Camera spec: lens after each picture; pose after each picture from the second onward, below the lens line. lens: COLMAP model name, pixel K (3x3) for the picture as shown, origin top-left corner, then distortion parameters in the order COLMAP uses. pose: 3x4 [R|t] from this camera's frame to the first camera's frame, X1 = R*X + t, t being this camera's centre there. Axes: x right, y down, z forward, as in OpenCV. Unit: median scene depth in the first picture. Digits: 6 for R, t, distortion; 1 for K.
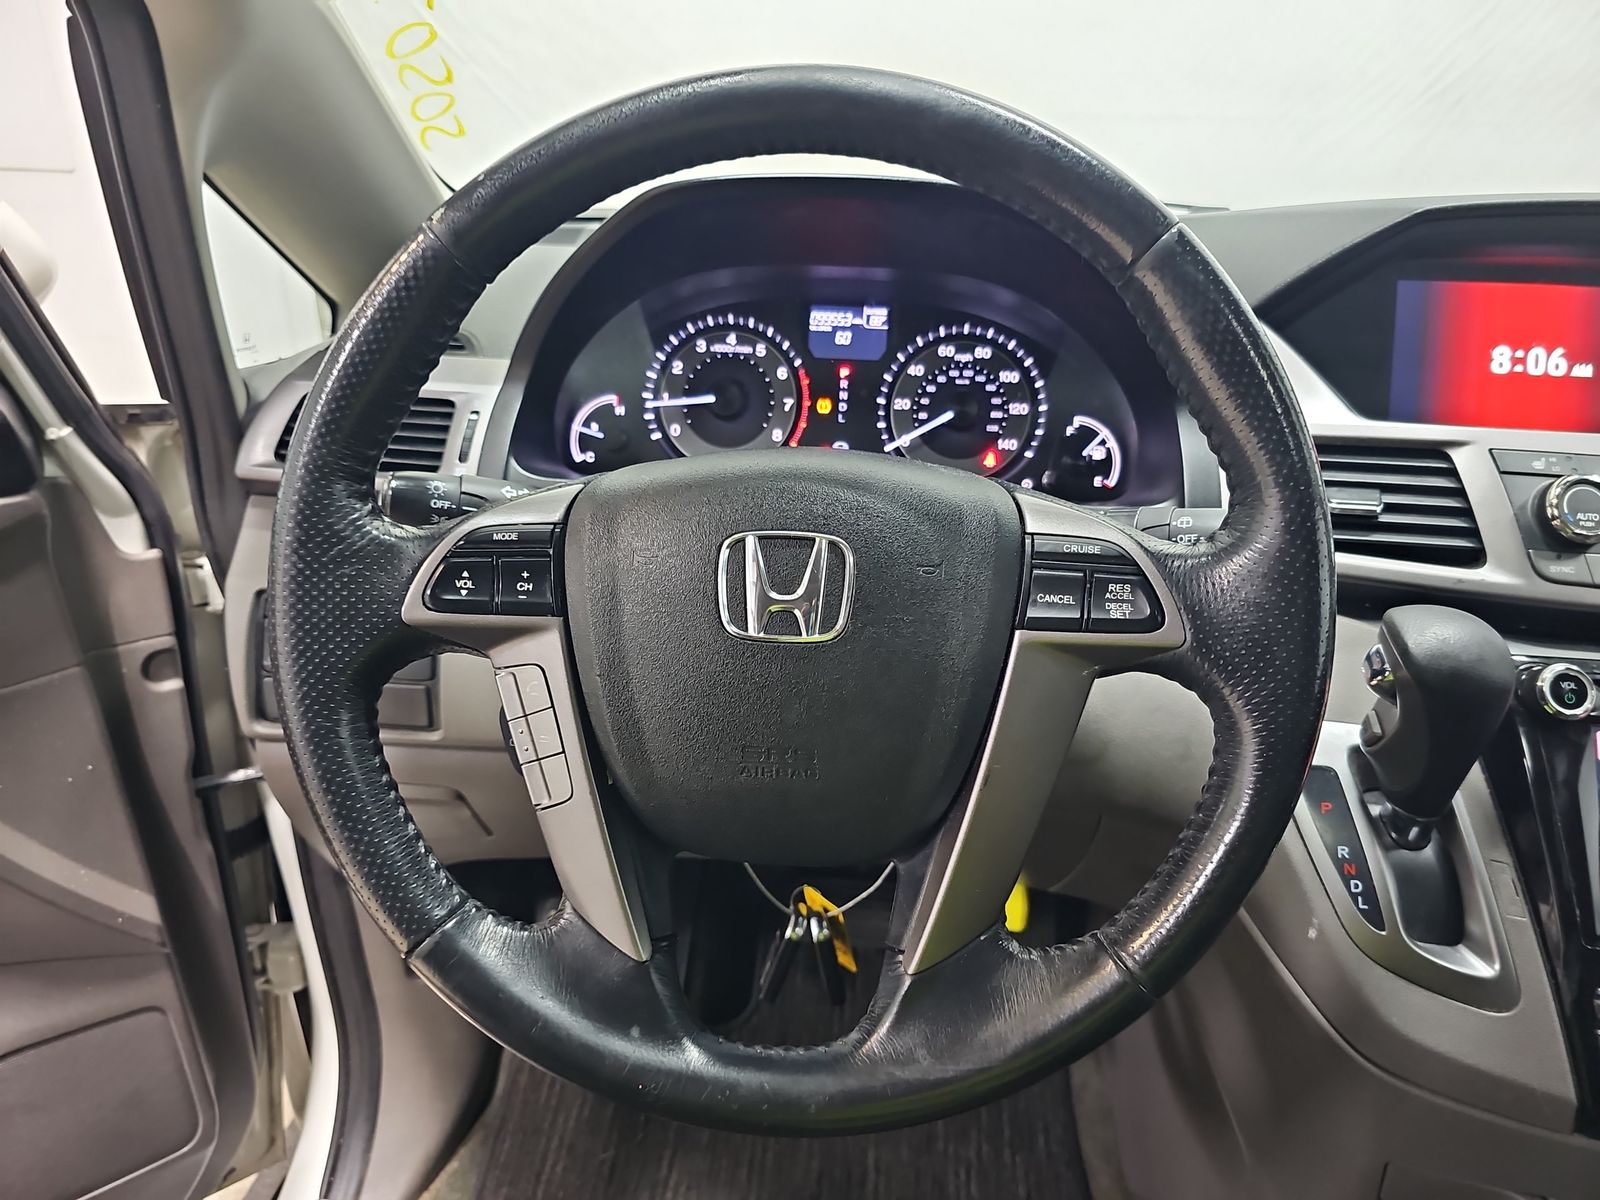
lens RADIAL K [[1061.4, 0, 802.2], [0, 1061.4, 597.1], [0, 0, 1]] dist [0.006129, -0.013264]
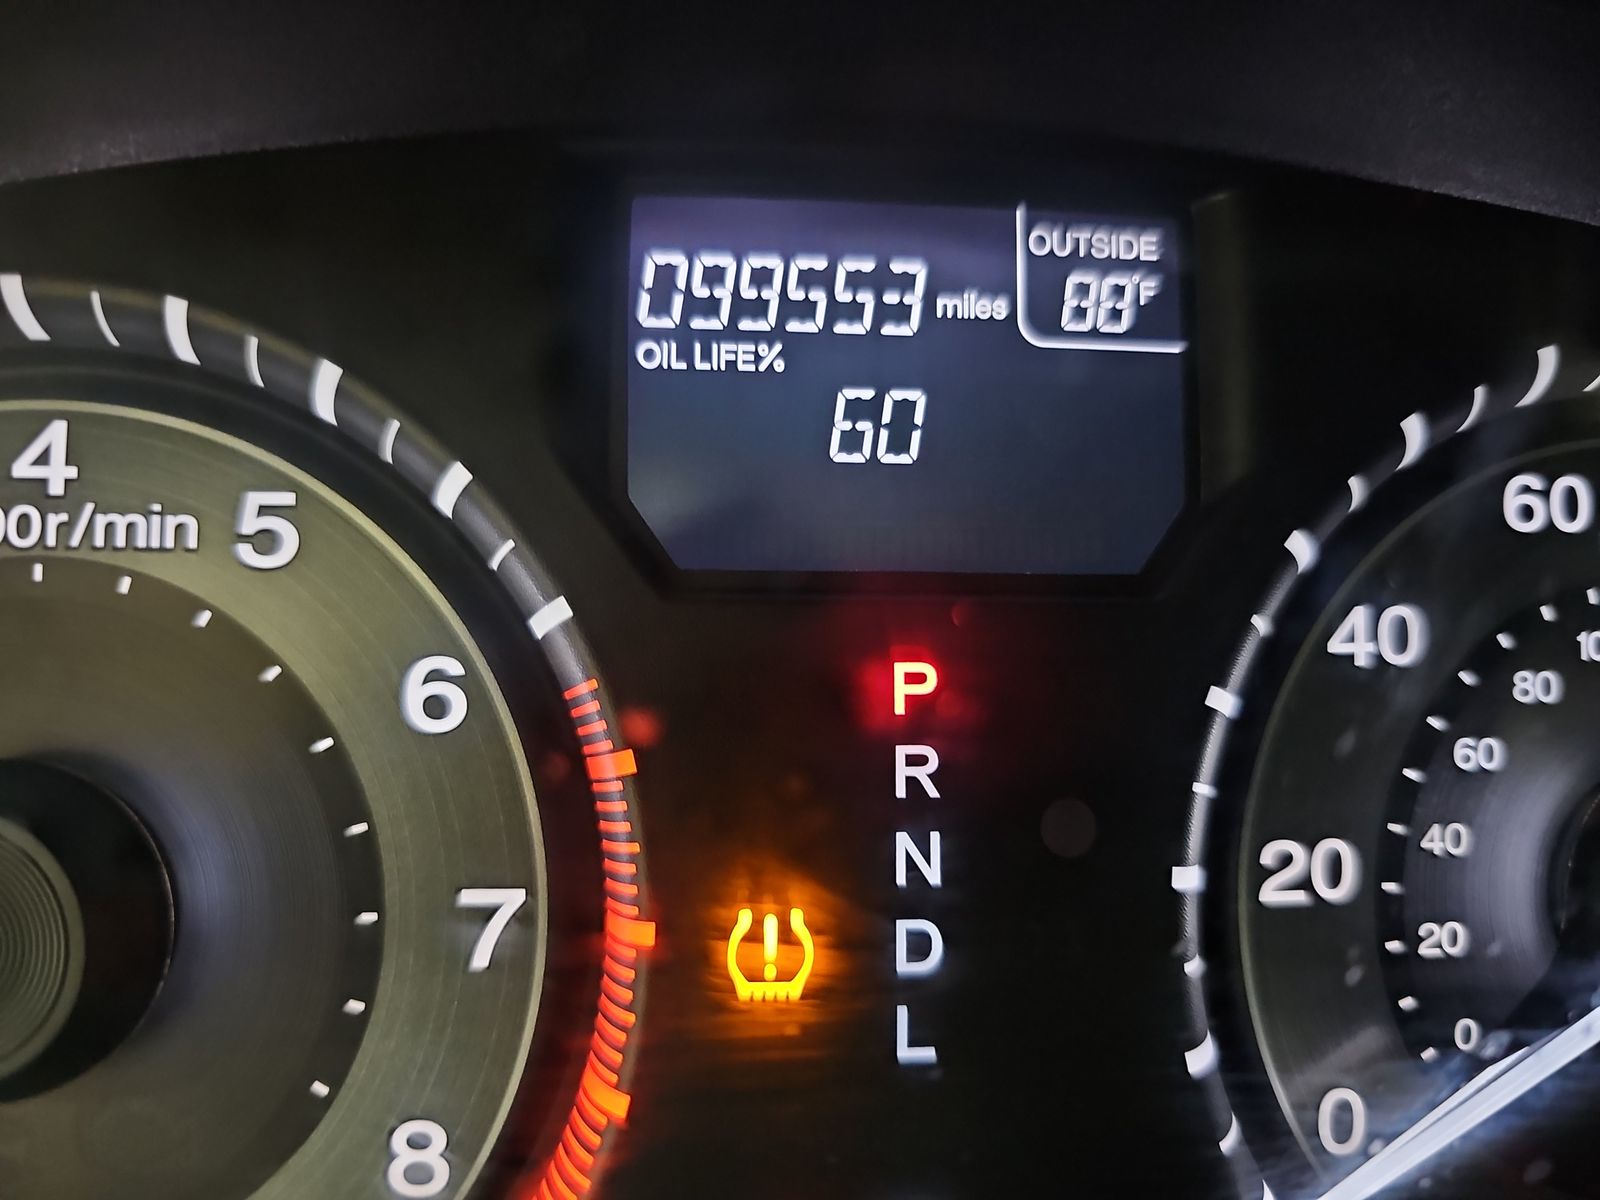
lens RADIAL K [[1061.4, 0, 795.7], [0, 1061.4, 660.8], [0, 0, 1]] dist [0.006129, -0.013264]
pose [[0.990136, -0.046253, 0.132255, 0.008413], [0.057331, 0.995046, -0.081218, -0.203819], [-0.127843, 0.087999, 0.987883, 0.871070]]
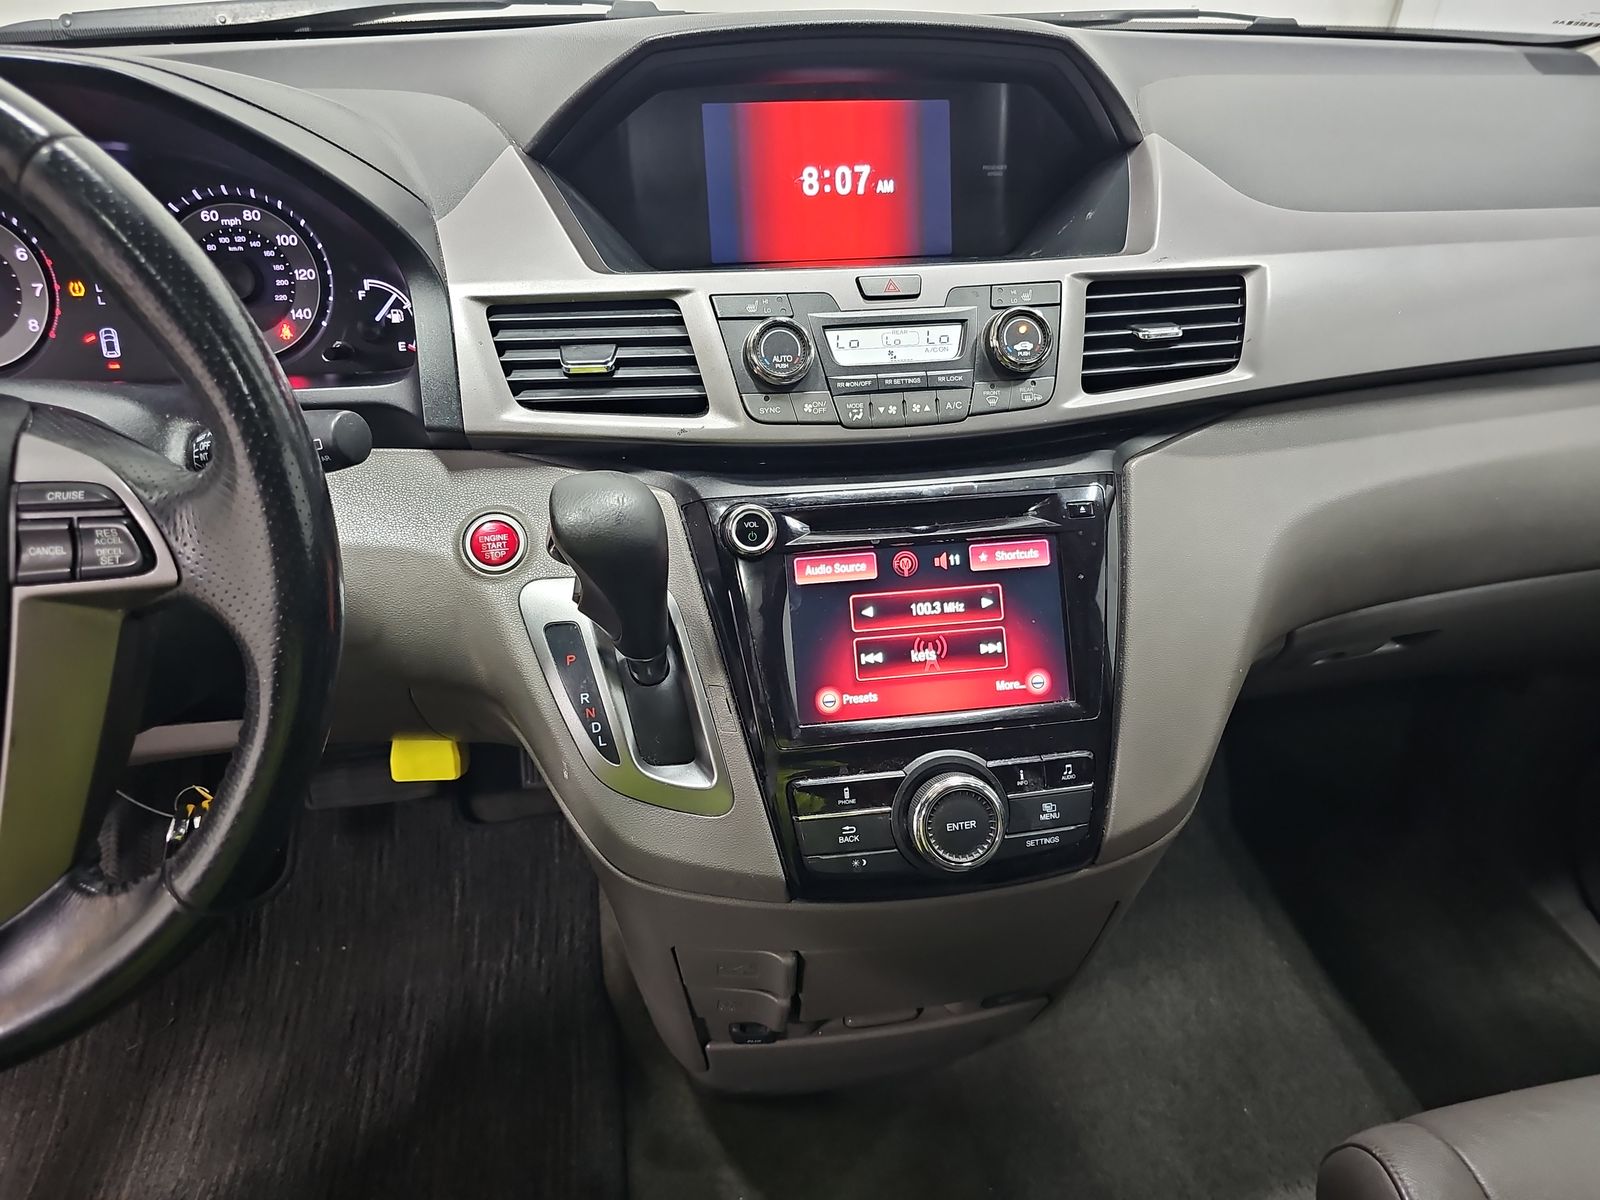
lens RADIAL K [[1061.4, 0, 787.1], [0, 1061.4, 596.9], [0, 0, 1]] dist [0.006129, -0.013264]
pose [[0.966335, -0.148742, 0.209934, 0.375572], [0.104900, 0.972826, 0.206410, -0.048277], [-0.234931, -0.177439, 0.955679, -0.051414]]
